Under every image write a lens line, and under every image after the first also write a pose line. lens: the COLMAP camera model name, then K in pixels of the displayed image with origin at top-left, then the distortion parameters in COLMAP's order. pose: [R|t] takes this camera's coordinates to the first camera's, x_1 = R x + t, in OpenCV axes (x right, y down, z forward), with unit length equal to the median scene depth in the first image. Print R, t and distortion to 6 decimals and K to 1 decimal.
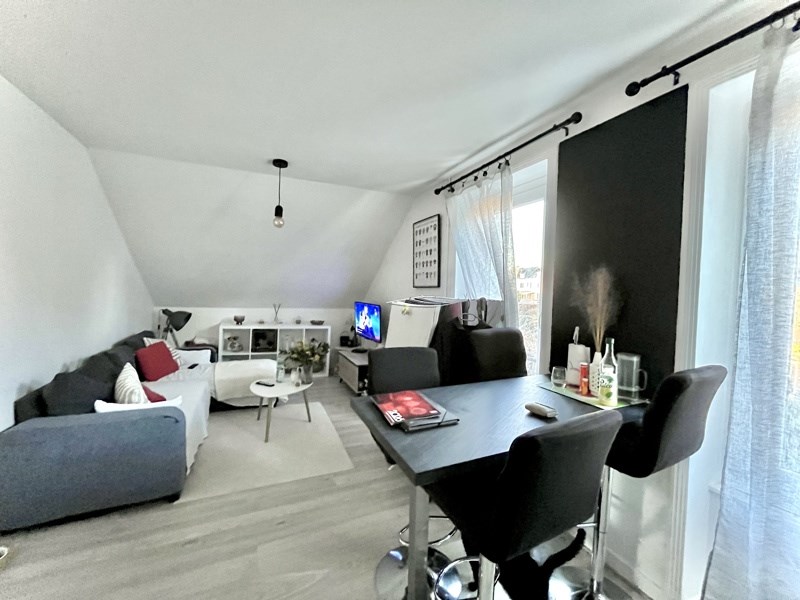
lens RADIAL K [[323.5, 0, 400.0], [0, 323.5, 300.0], [0, 0, 1]] dist [-0.000064, 0.000041]
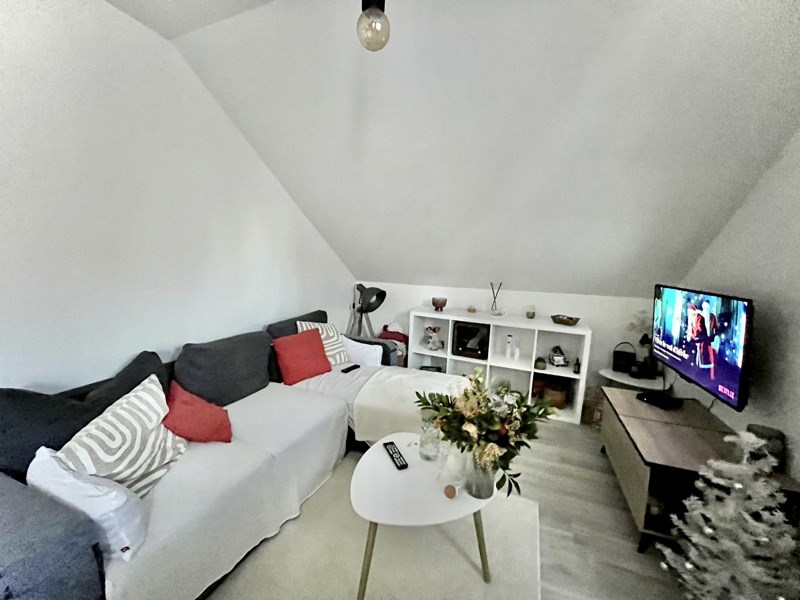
lens RADIAL K [[323.5, 0, 400.0], [0, 323.5, 300.0], [0, 0, 1]] dist [-0.000064, 0.000041]
pose [[0.687133, 0.077644, -0.722371, -0.062608], [-0.027229, 0.996327, 0.081190, -0.000145], [0.726021, -0.036119, 0.686723, 0.465641]]
